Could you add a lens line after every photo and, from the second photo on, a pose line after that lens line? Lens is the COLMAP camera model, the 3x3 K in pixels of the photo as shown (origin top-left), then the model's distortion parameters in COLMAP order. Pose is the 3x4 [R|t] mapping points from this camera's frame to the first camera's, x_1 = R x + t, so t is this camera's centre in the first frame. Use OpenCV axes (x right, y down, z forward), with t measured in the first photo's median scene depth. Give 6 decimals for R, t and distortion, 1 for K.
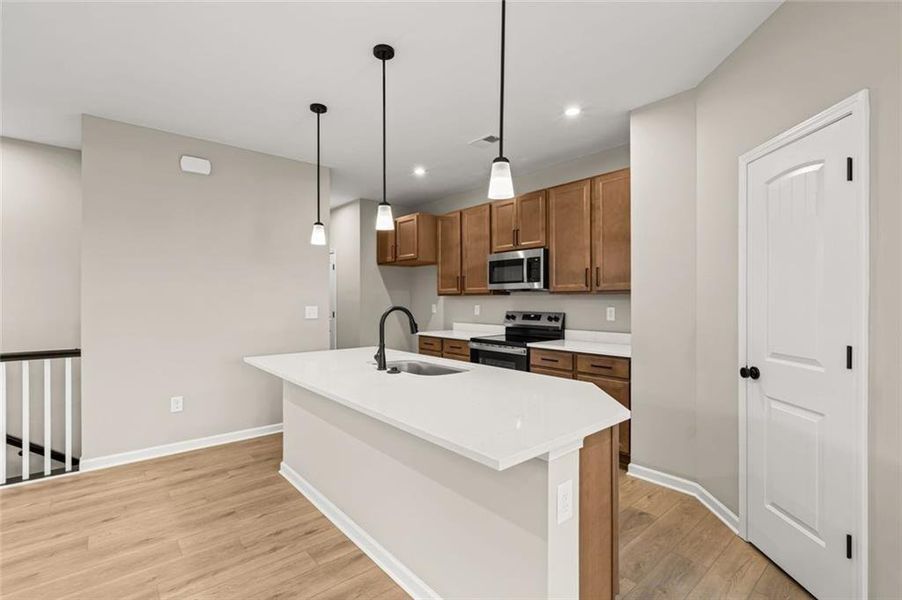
lens RADIAL K [[411.5, 0, 447.0], [0, 411.5, 299.7], [0, 0, 1]] dist [-0.001261, 0.000561]
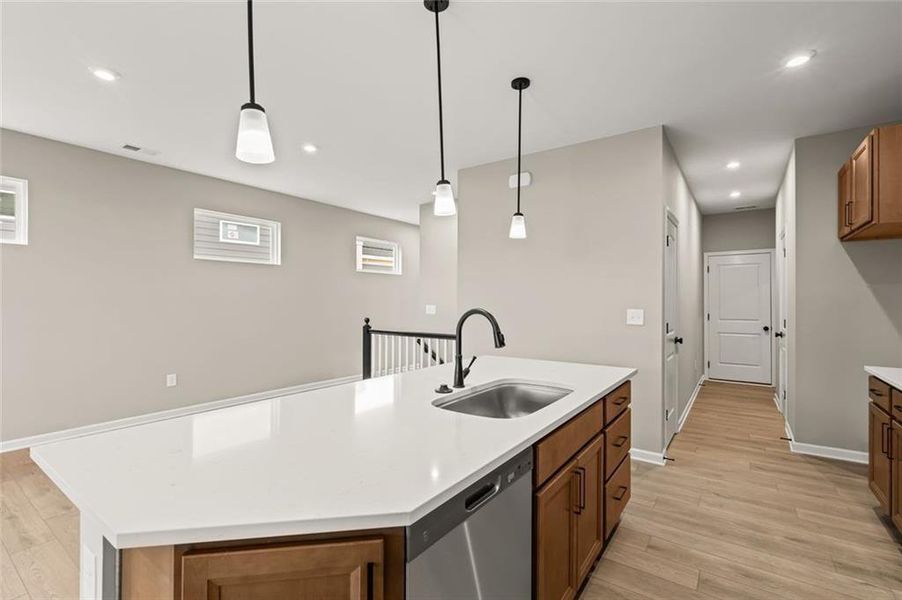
lens RADIAL K [[411.5, 0, 447.0], [0, 411.5, 299.7], [0, 0, 1]] dist [-0.001261, 0.000561]
pose [[0.234083, -0.000024, -0.972217, 0.497288], [-0.001044, 0.999999, -0.000276, -0.000919], [0.972216, 0.001080, 0.234083, 0.614759]]
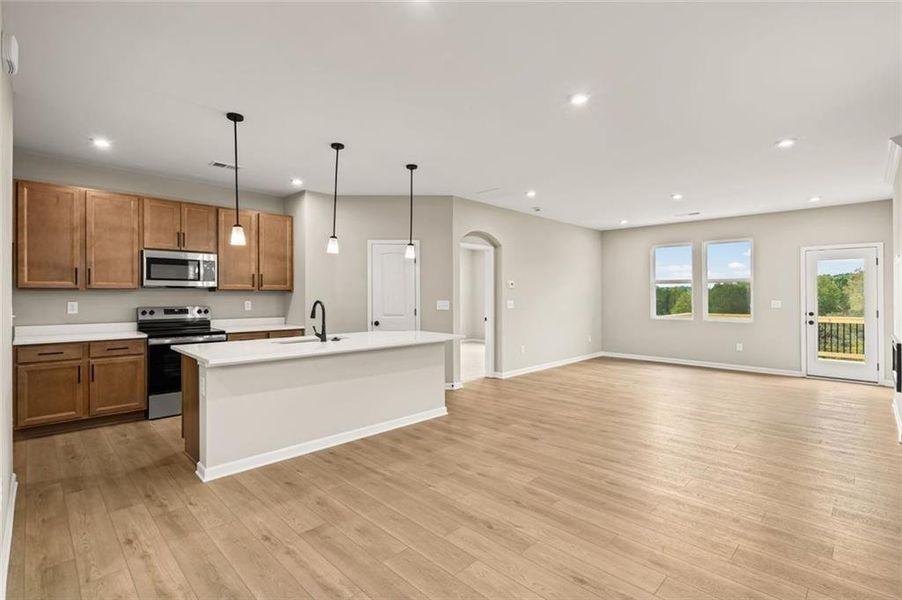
lens RADIAL K [[417.0, 0, 443.0], [0, 417.0, 296.9], [0, 0, 1]] dist [-0.000292, 0.000638]
pose [[-0.075292, -0.003824, 0.997154, -1.363098], [-0.002737, 0.999990, 0.003629, -0.004111], [-0.997158, -0.002456, -0.075302, 0.522498]]
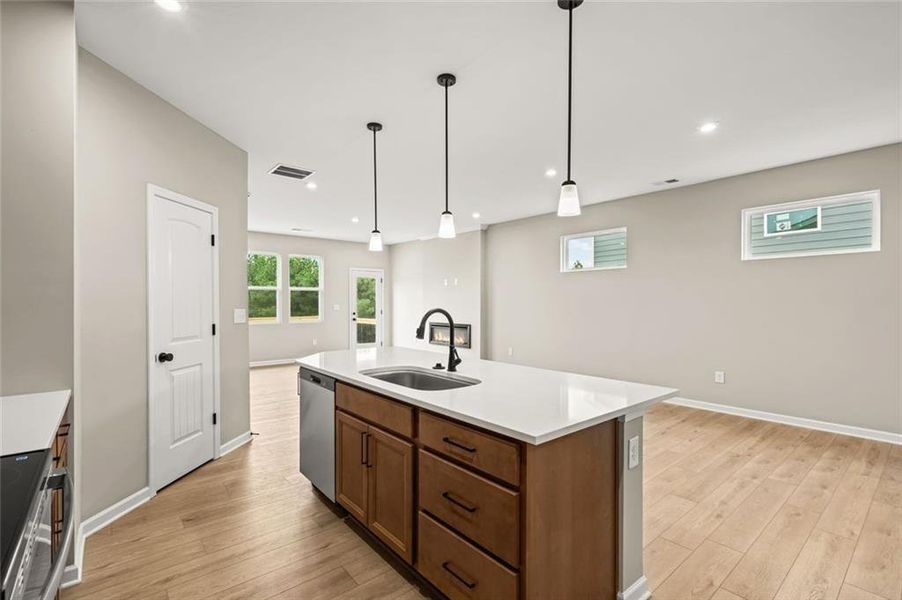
lens RADIAL K [[411.5, 0, 447.0], [0, 411.5, 299.7], [0, 0, 1]] dist [-0.001261, 0.000561]
pose [[-0.999863, 0.002109, 0.016404, -0.128330], [0.002013, 0.999981, -0.005861, 0.001339], [-0.016416, -0.005827, -0.999848, 1.563905]]
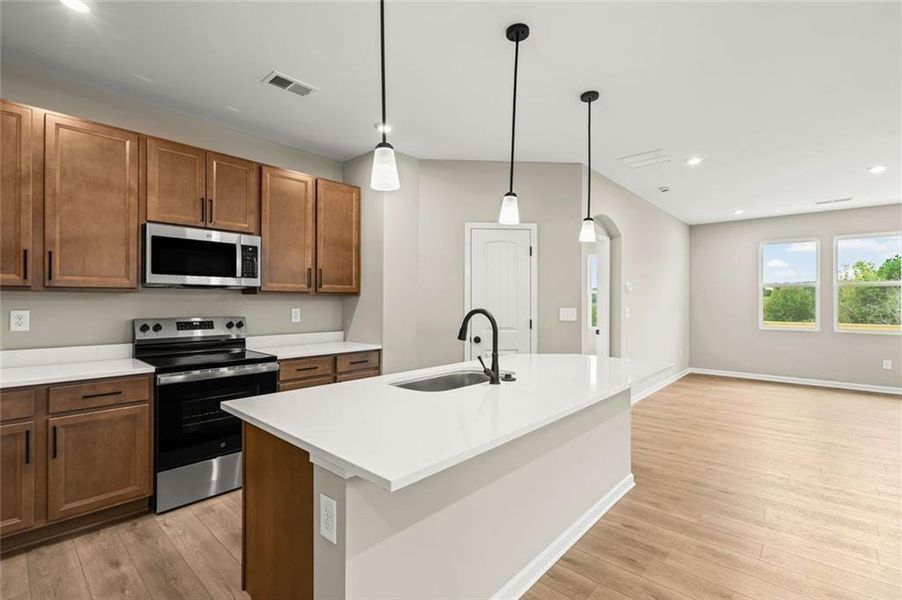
lens RADIAL K [[411.5, 0, 447.0], [0, 411.5, 299.7], [0, 0, 1]] dist [-0.001261, 0.000561]
pose [[-0.128966, 0.004470, 0.991639, -0.770400], [-0.003838, 0.999980, -0.005007, 0.000855], [-0.991642, -0.004452, -0.128946, 0.939220]]
